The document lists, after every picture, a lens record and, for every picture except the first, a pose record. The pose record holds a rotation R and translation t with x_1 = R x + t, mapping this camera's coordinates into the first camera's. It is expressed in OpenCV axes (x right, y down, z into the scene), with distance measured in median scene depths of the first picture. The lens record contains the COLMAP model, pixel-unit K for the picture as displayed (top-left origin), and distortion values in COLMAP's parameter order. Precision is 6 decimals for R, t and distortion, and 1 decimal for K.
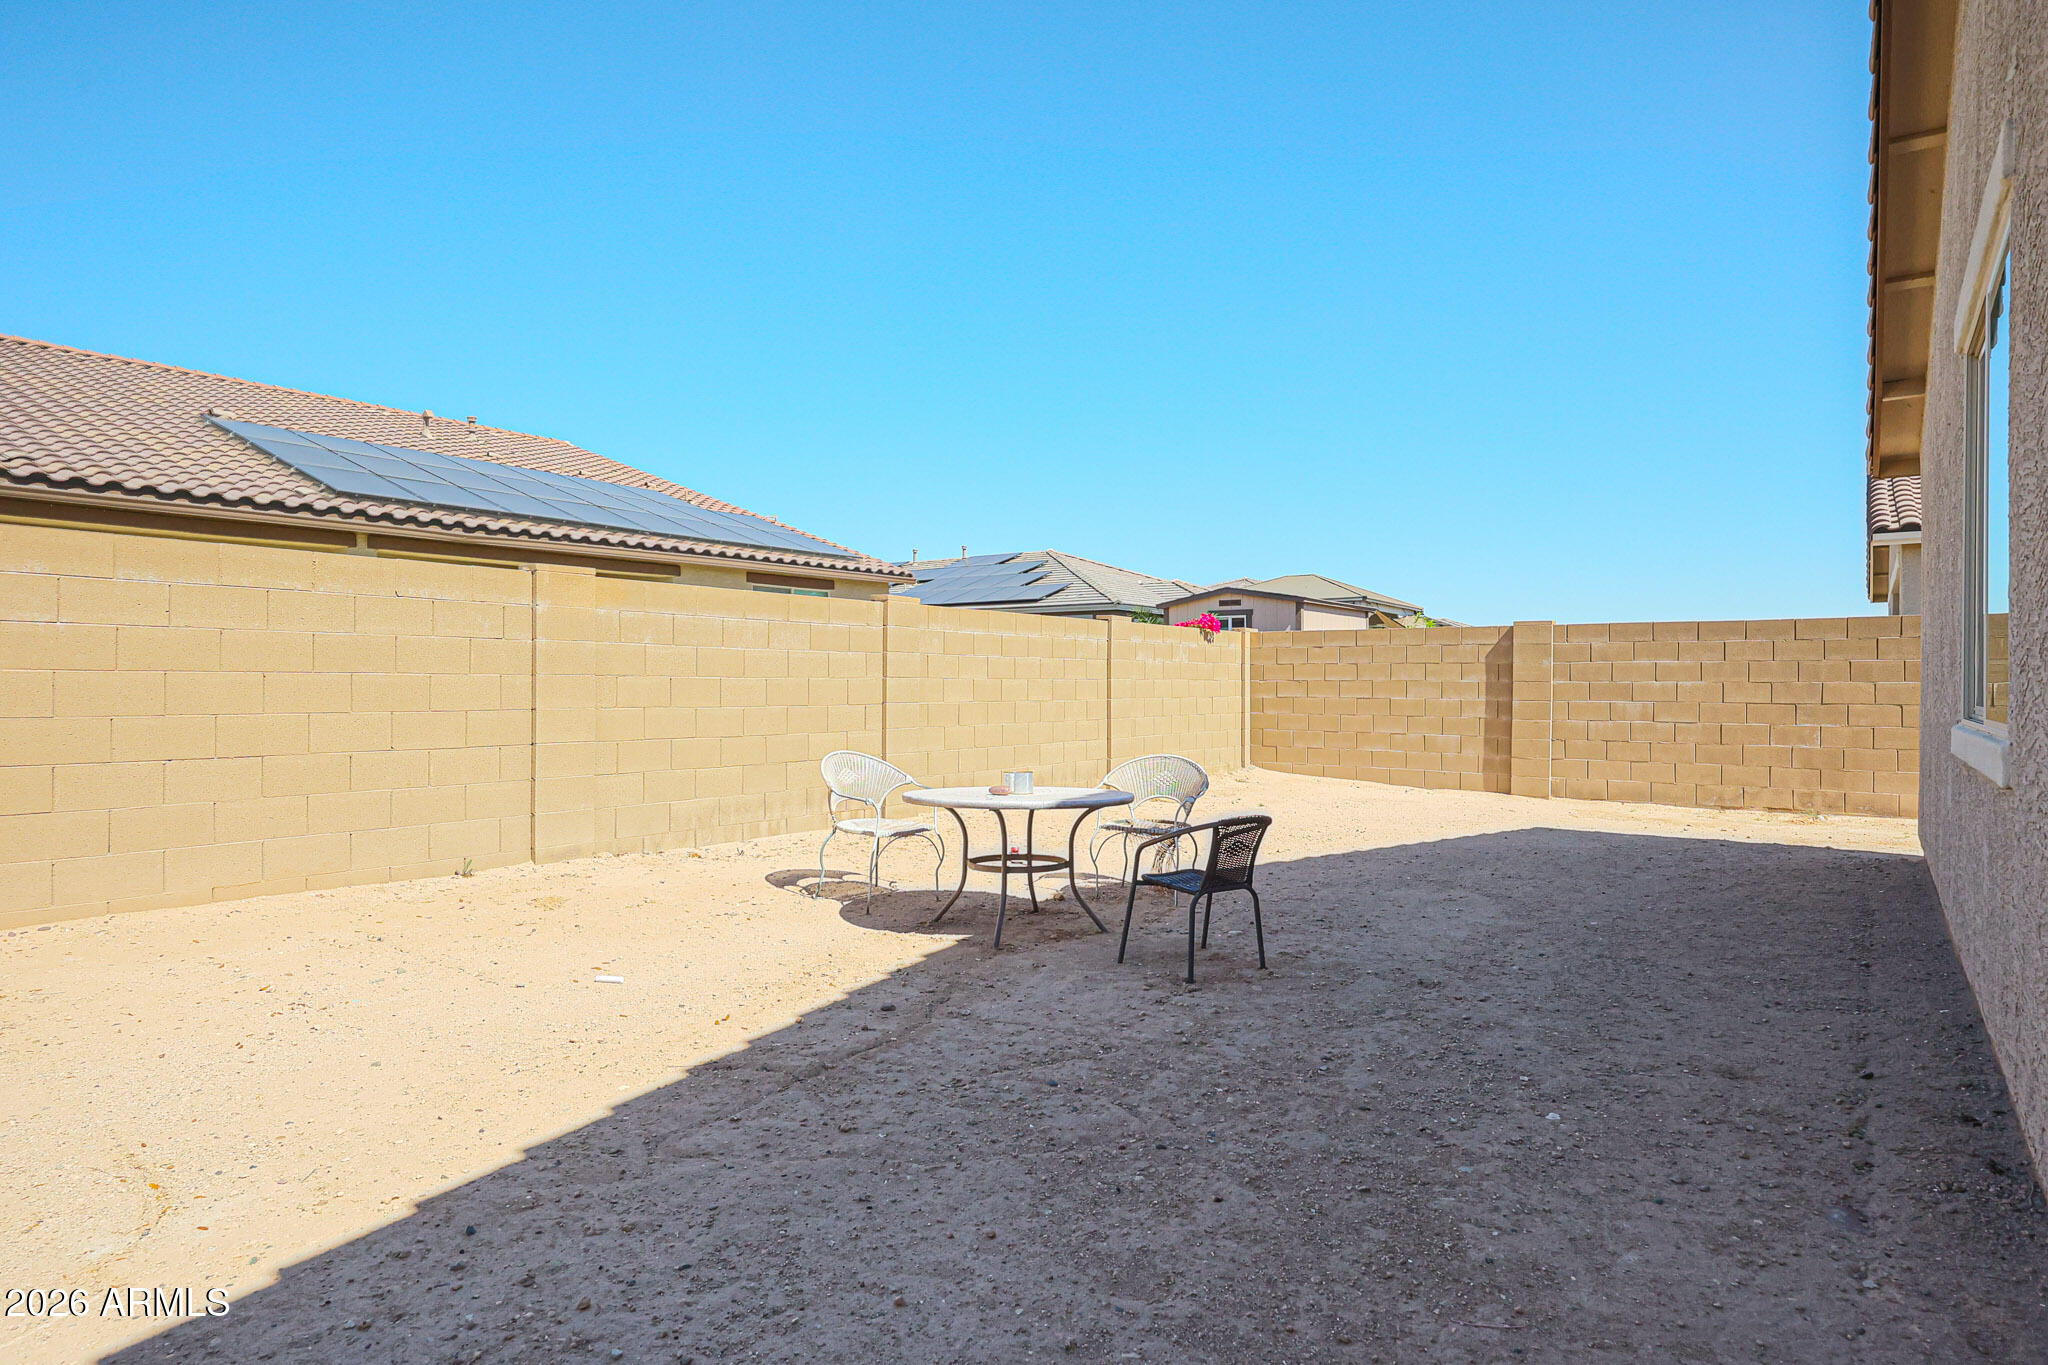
lens RADIAL K [[1133.4, 0, 1024.0], [0, 1133.4, 682.5], [0, 0, 1]] dist [-0.001442, -0.000038]
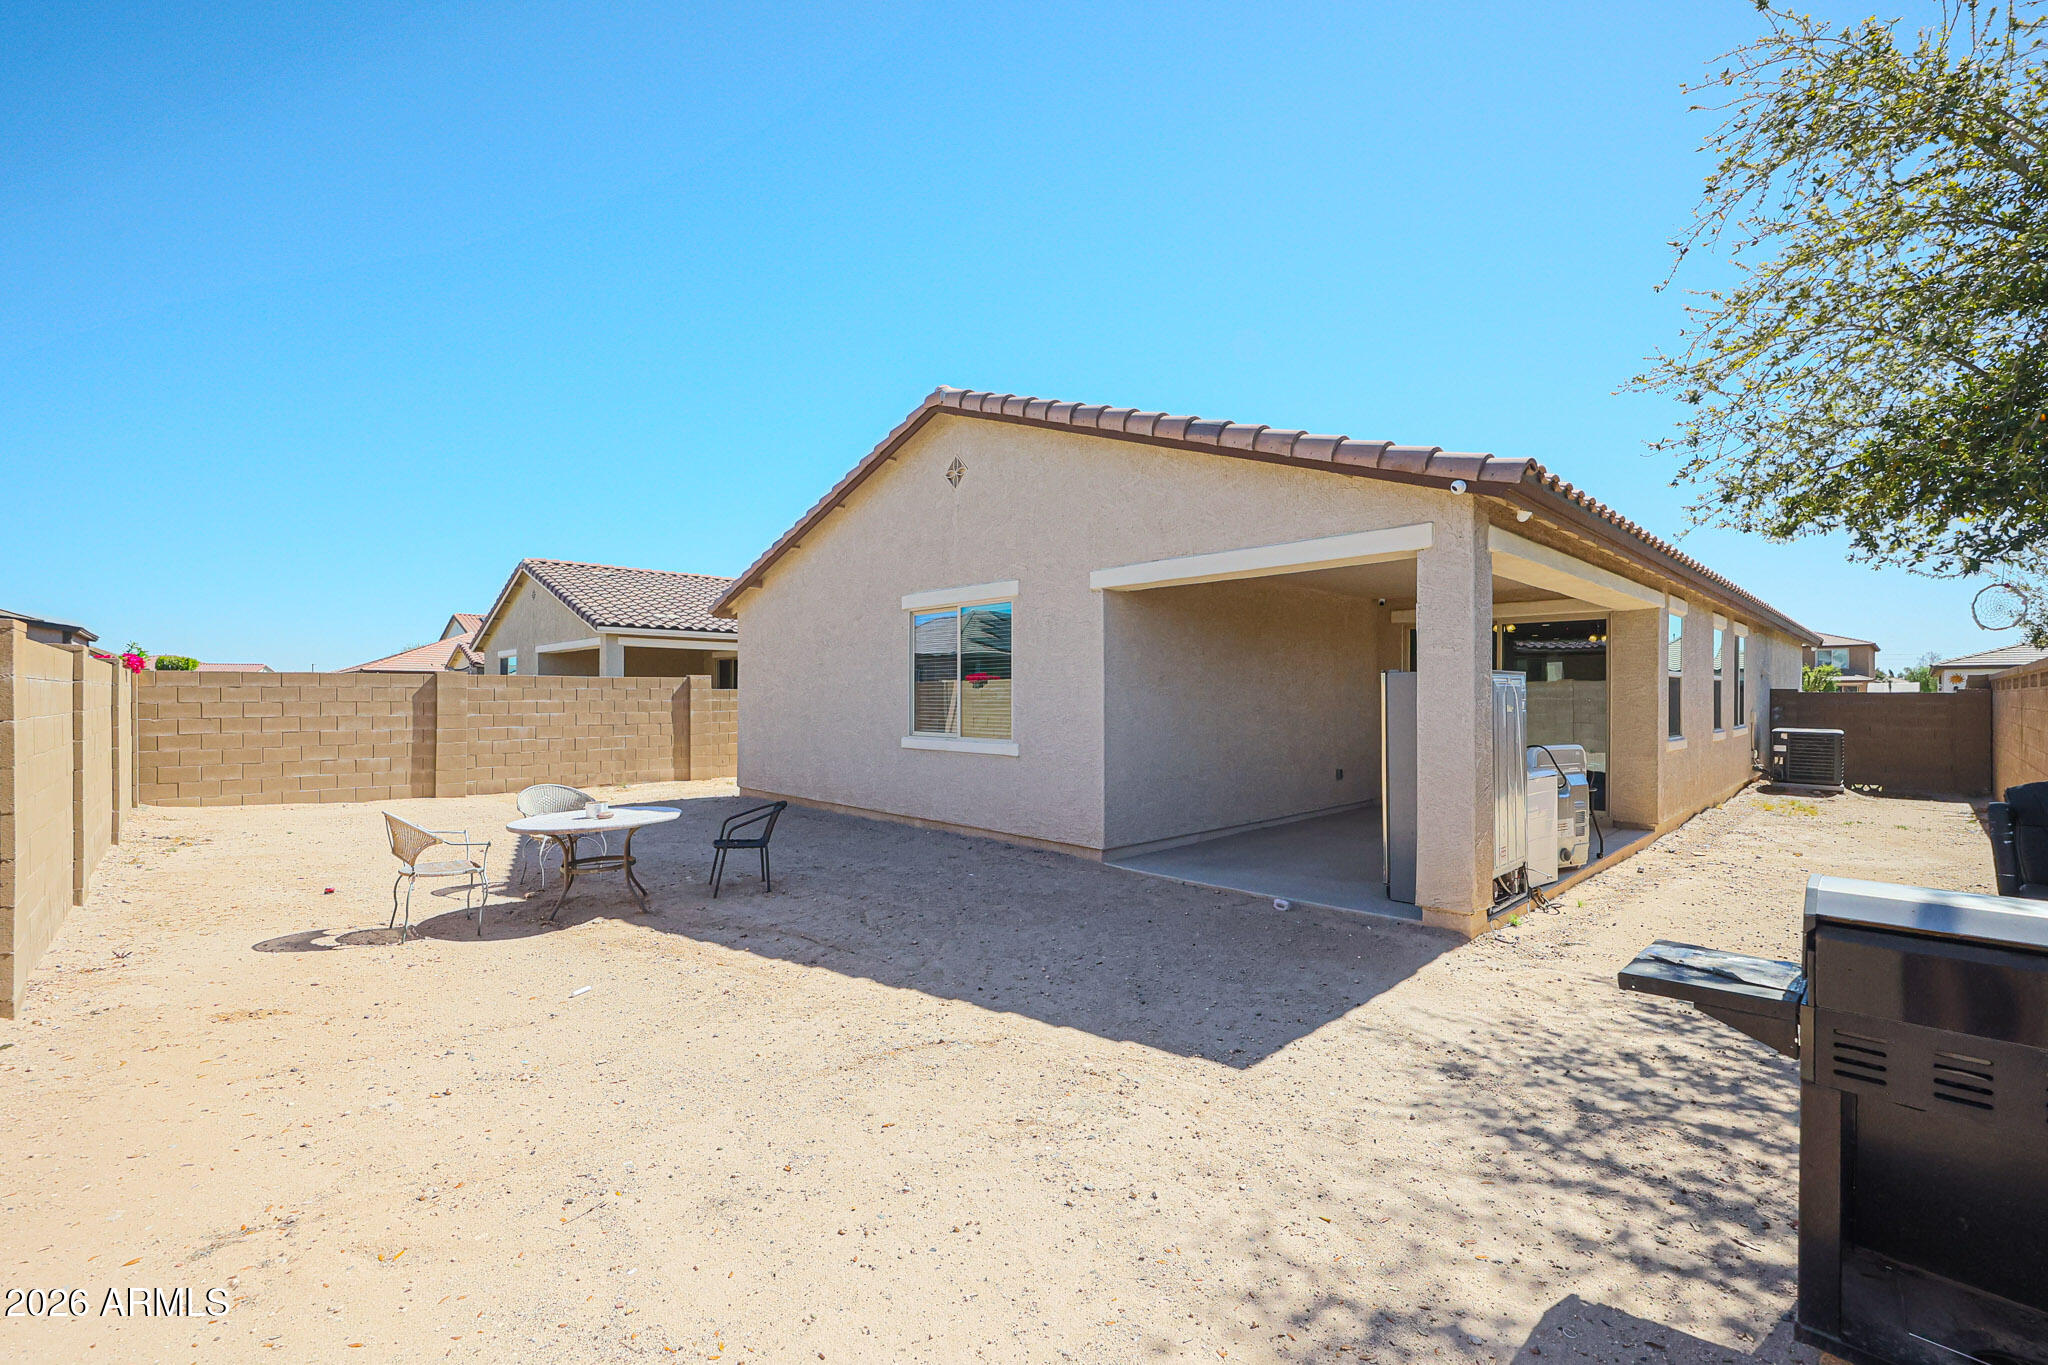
lens RADIAL K [[859.4, 0, 1024.0], [0, 859.4, 682.5], [0, 0, 1]] dist [-0.000149, 0.000024]
pose [[0.154282, 0.007696, 0.987997, -0.560069], [-0.000250, 0.999970, -0.007750, -0.037367], [-0.988027, 0.000949, 0.154280, 0.153541]]
